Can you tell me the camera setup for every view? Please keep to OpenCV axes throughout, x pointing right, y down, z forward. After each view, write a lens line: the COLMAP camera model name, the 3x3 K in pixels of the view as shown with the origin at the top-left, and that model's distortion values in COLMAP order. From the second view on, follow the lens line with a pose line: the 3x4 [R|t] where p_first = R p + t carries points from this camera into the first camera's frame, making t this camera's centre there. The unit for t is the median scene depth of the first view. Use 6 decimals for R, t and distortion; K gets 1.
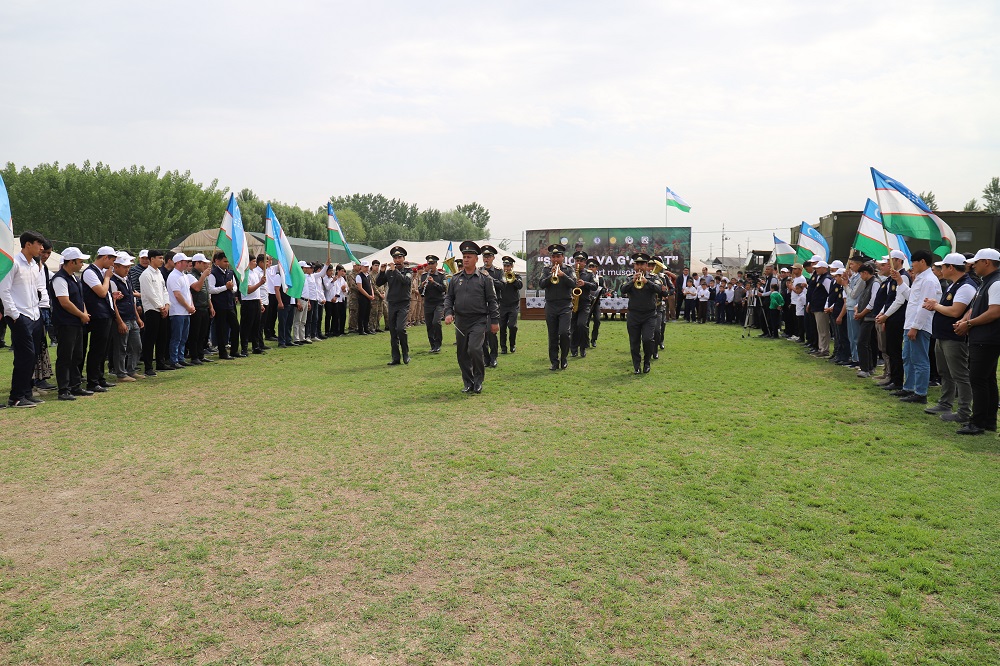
lens RADIAL K [[731.5, 0, 498.9], [0, 731.5, 330.8], [0, 0, 1]] dist [-0.008025, -0.002087]
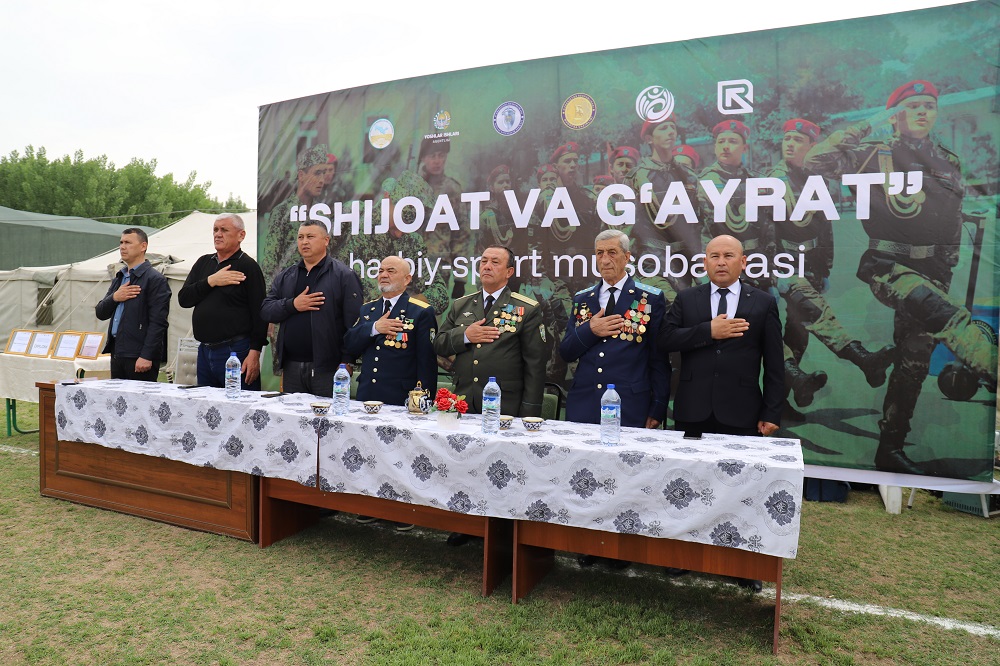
lens RADIAL K [[731.5, 0, 501.6], [0, 731.5, 332.5], [0, 0, 1]] dist [-0.008025, -0.002087]
pose [[0.995056, 0.007855, -0.099004, 0.153126], [-0.009559, 0.999814, -0.016754, -0.055731], [0.098854, 0.017617, 0.994946, 0.779442]]
